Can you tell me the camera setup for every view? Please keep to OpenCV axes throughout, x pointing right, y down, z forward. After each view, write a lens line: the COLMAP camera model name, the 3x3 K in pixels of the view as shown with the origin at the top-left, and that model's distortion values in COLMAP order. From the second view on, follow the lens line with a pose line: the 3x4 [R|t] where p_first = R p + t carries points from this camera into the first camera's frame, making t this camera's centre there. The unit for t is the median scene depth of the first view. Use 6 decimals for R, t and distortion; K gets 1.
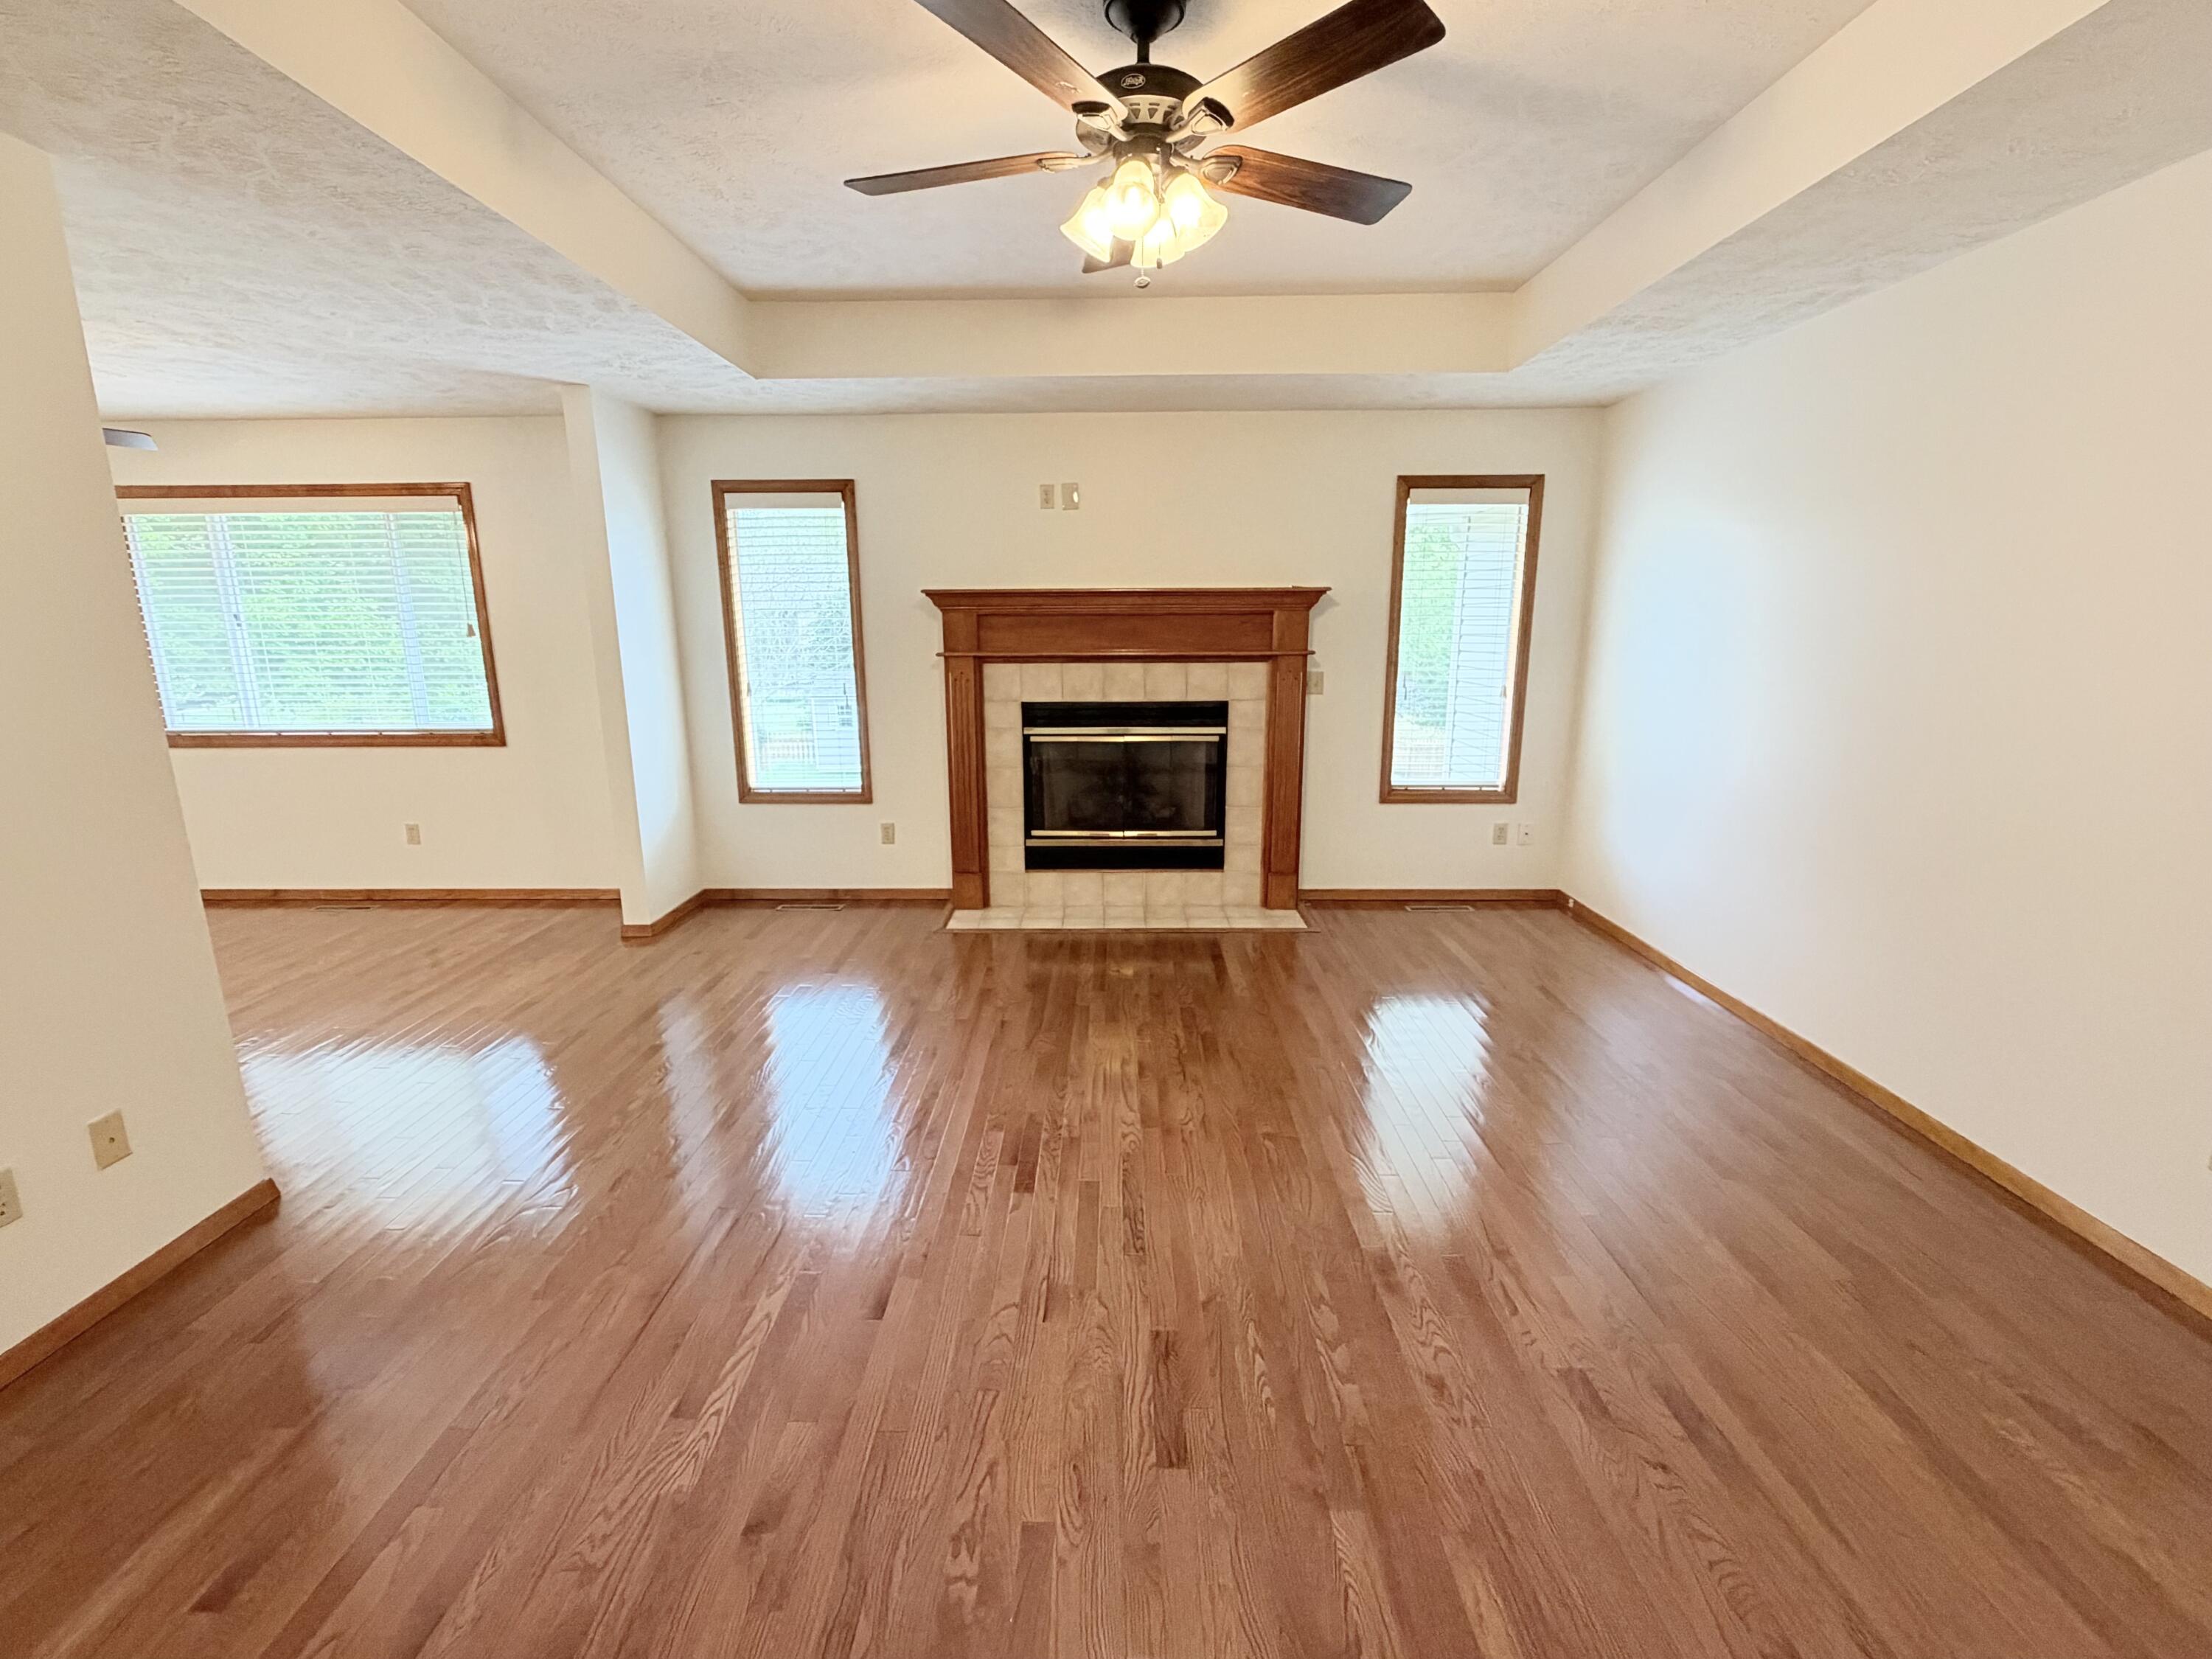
lens RADIAL K [[954.2, 0, 1089.7], [0, 954.2, 828.9], [0, 0, 1]] dist [-0.002056, 0.001382]
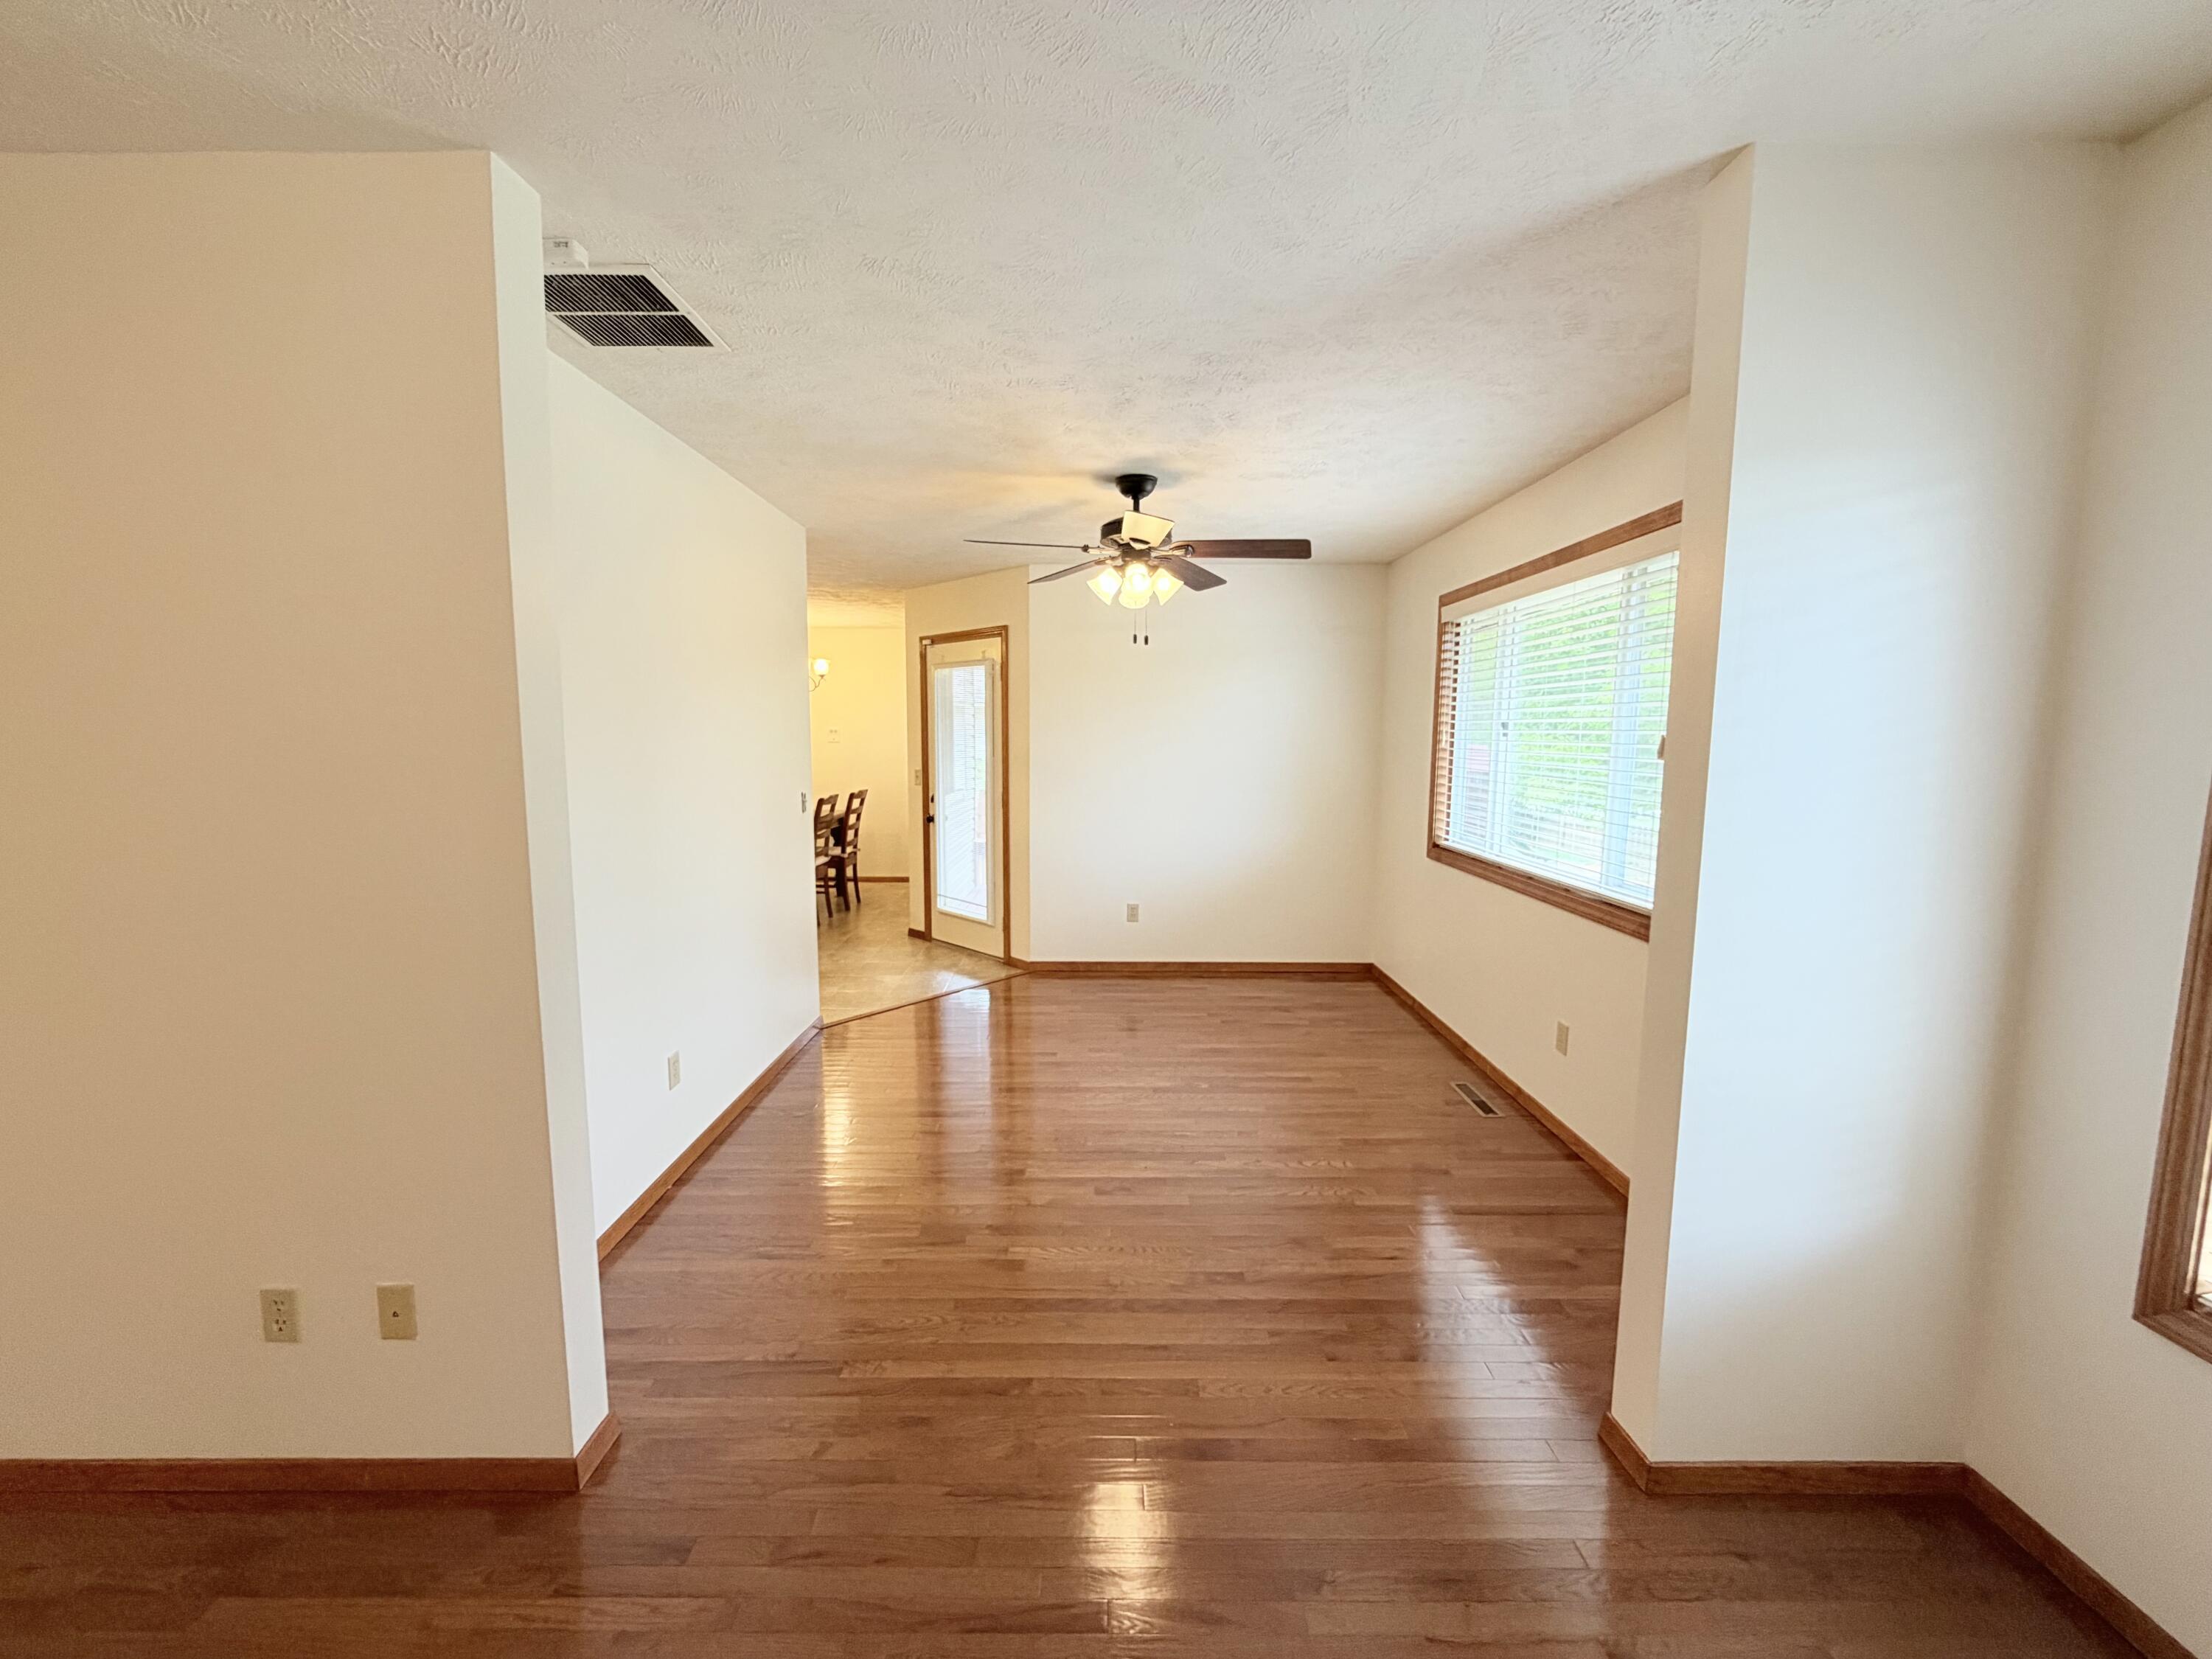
lens RADIAL K [[881.7, 0, 1098.0], [0, 881.7, 835.4], [0, 0, 1]] dist [-0.000940, 0.000882]
pose [[0.018704, 0.122269, -0.992321, -0.116221], [-0.215364, 0.969689, 0.115421, -0.144937], [0.976355, 0.211551, 0.044469, 0.656547]]
